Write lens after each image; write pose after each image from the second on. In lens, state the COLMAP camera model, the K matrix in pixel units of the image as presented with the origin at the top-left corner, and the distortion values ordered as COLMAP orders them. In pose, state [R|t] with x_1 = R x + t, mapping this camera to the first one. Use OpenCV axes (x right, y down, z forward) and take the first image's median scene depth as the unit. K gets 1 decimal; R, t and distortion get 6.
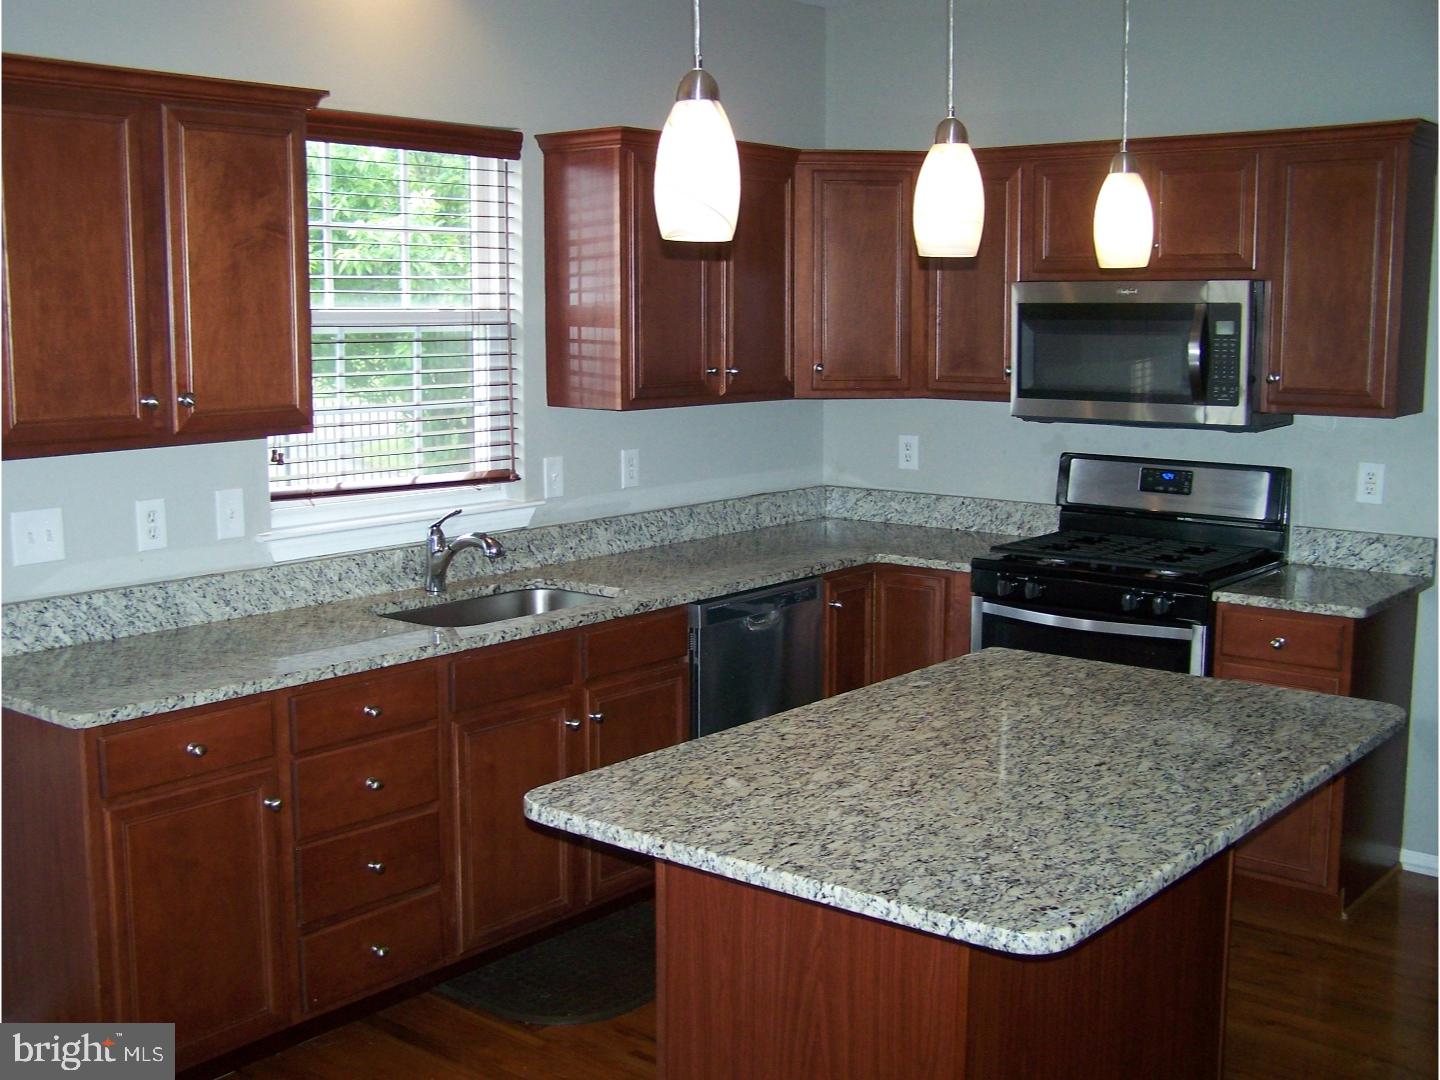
lens RADIAL K [[1623.0, 0, 700.1], [0, 1623.0, 527.3], [0, 0, 1]] dist [-0.194973, 0.385488]
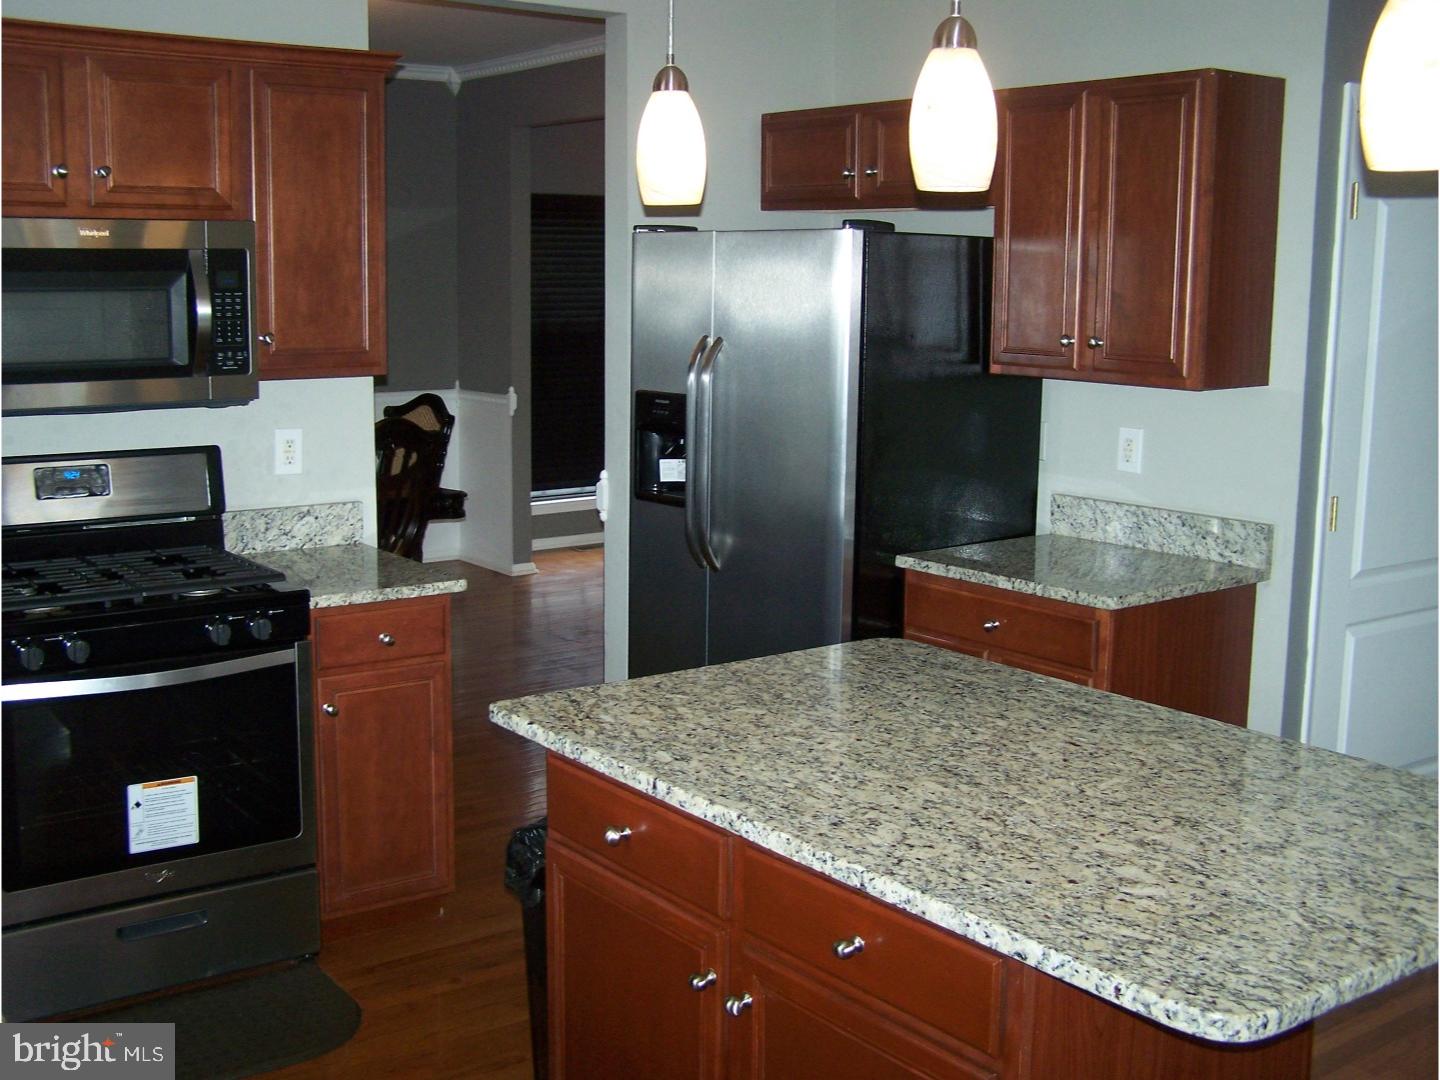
lens RADIAL K [[1623.0, 0, 700.1], [0, 1623.0, 527.3], [0, 0, 1]] dist [-0.194973, 0.385488]
pose [[0.243927, -0.148410, 0.958370, -0.668453], [0.119971, 0.985248, 0.122037, -0.115859], [-0.962344, 0.085208, 0.258134, 0.926822]]
